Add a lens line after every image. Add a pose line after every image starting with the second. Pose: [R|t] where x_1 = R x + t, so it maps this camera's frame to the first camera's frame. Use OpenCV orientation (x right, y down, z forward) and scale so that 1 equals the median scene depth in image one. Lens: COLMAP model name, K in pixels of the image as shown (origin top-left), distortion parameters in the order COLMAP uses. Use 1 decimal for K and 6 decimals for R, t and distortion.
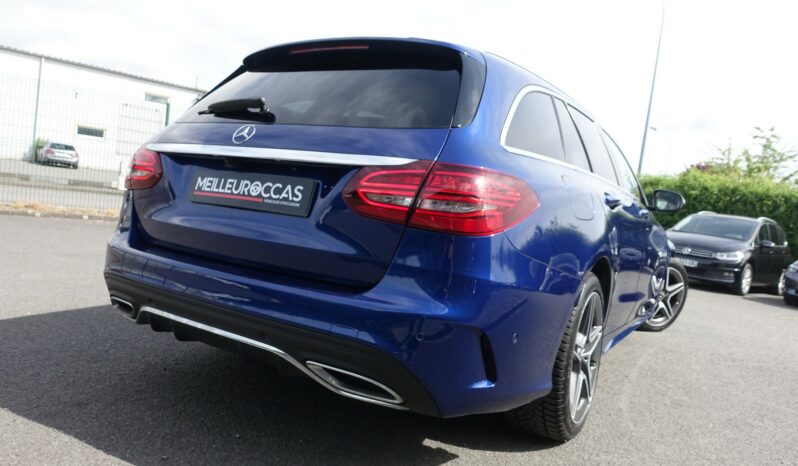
lens RADIAL K [[541.9, 0, 399.0], [0, 541.9, 233.0], [0, 0, 1]] dist [-0.004491, 0.001770]
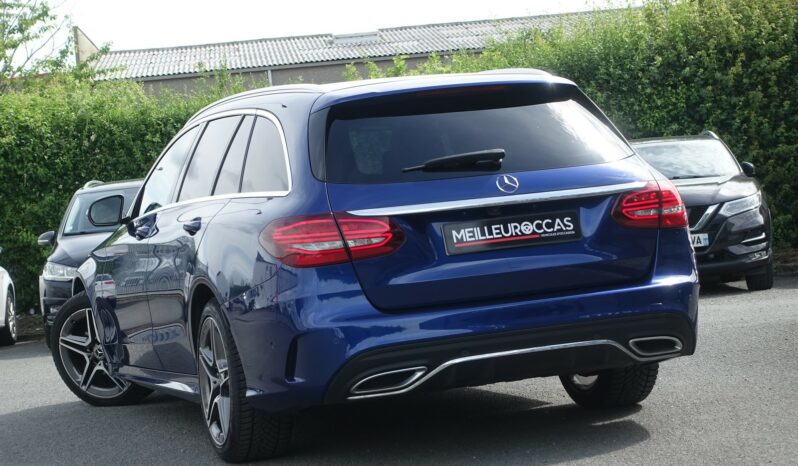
lens RADIAL K [[1819.6, 0, 399.0], [0, 1819.6, 233.0], [0, 0, 1]] dist [-0.132790, -0.363611]
pose [[0.616512, -0.186093, 0.765038, -3.455738], [0.204105, 0.976225, 0.072984, -0.415679], [-0.760431, 0.111152, 0.639836, -1.311136]]
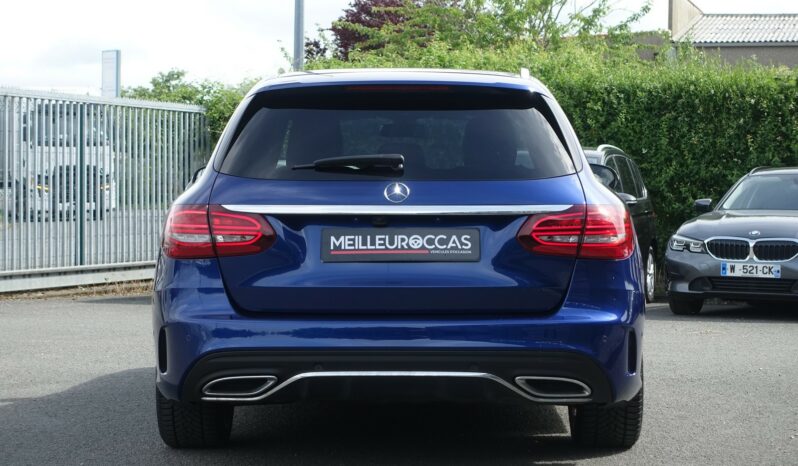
lens RADIAL K [[1819.6, 0, 399.0], [0, 1819.6, 233.0], [0, 0, 1]] dist [-0.132790, -0.363611]
pose [[0.858190, -0.123552, 0.498242, -2.108103], [0.121151, 0.991933, 0.037300, -0.239617], [-0.498831, 0.028352, 0.866235, -2.141507]]
